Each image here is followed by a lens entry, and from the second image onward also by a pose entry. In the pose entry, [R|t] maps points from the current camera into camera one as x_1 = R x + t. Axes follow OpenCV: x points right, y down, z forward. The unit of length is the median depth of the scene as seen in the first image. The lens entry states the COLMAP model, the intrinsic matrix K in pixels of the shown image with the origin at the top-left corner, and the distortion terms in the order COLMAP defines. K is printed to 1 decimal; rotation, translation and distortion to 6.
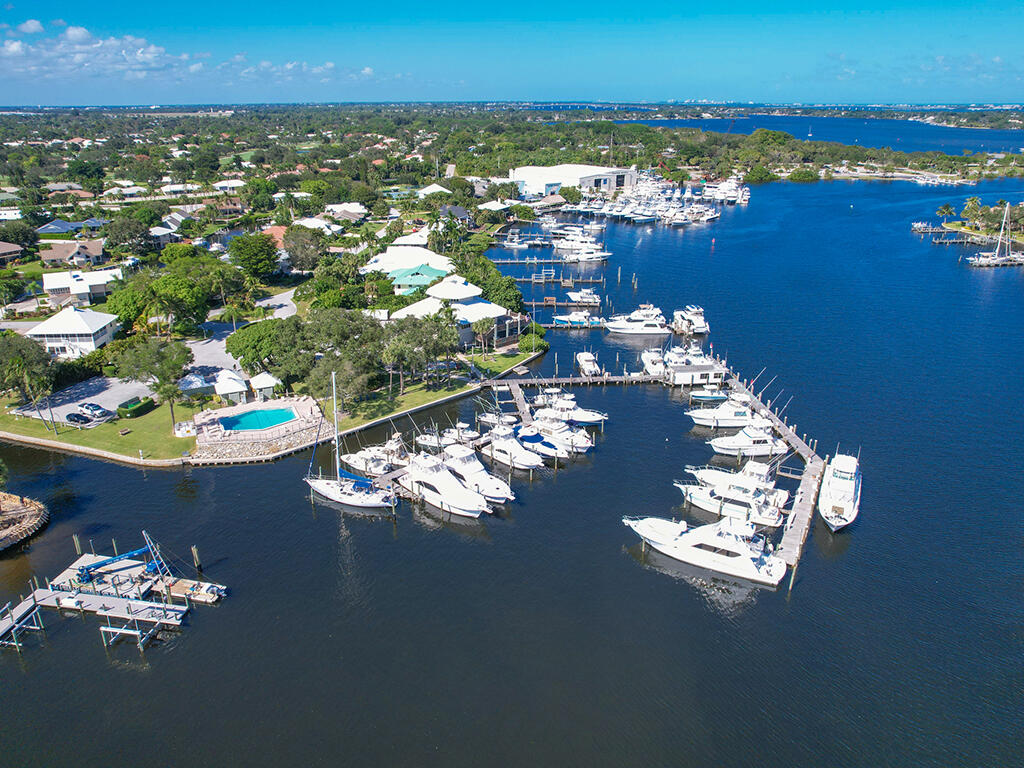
lens RADIAL K [[762.2, 0, 512.4], [0, 762.2, 384.5], [0, 0, 1]] dist [-0.043363, -0.000797]
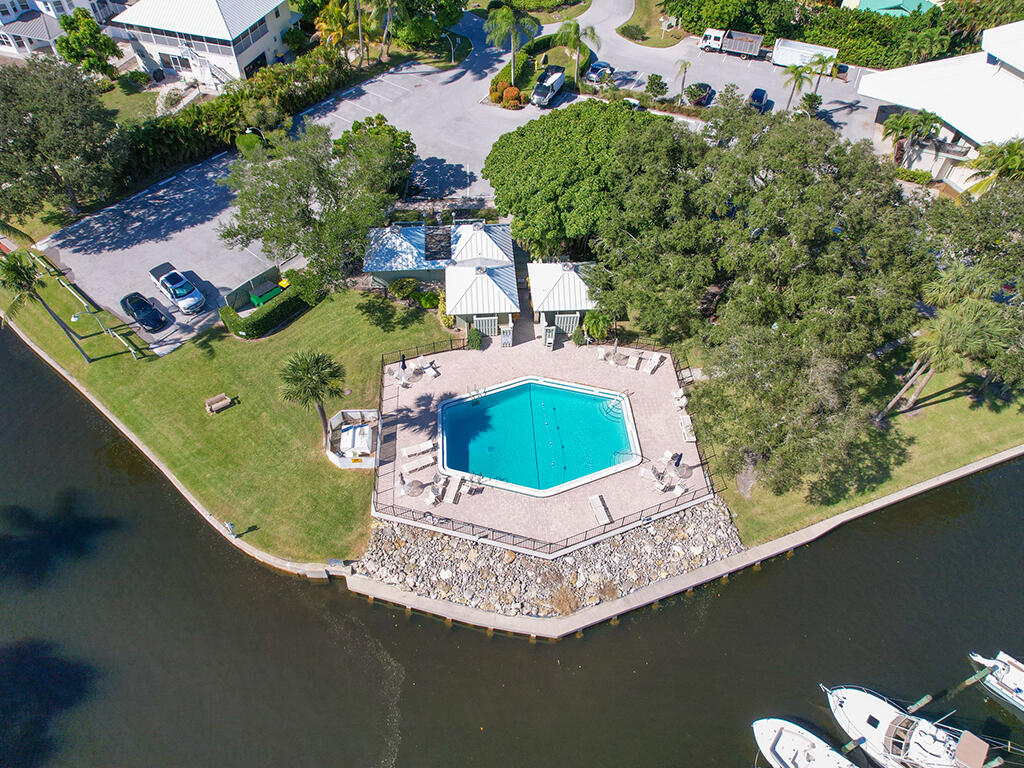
lens RADIAL K [[762.2, 0, 510.5], [0, 762.2, 385.5], [0, 0, 1]] dist [-0.043363, -0.000797]
pose [[0.931420, 0.277887, -0.235022, -0.246966], [-0.140151, 0.869826, 0.473034, -0.145564], [0.335878, -0.407654, 0.849119, 0.637601]]
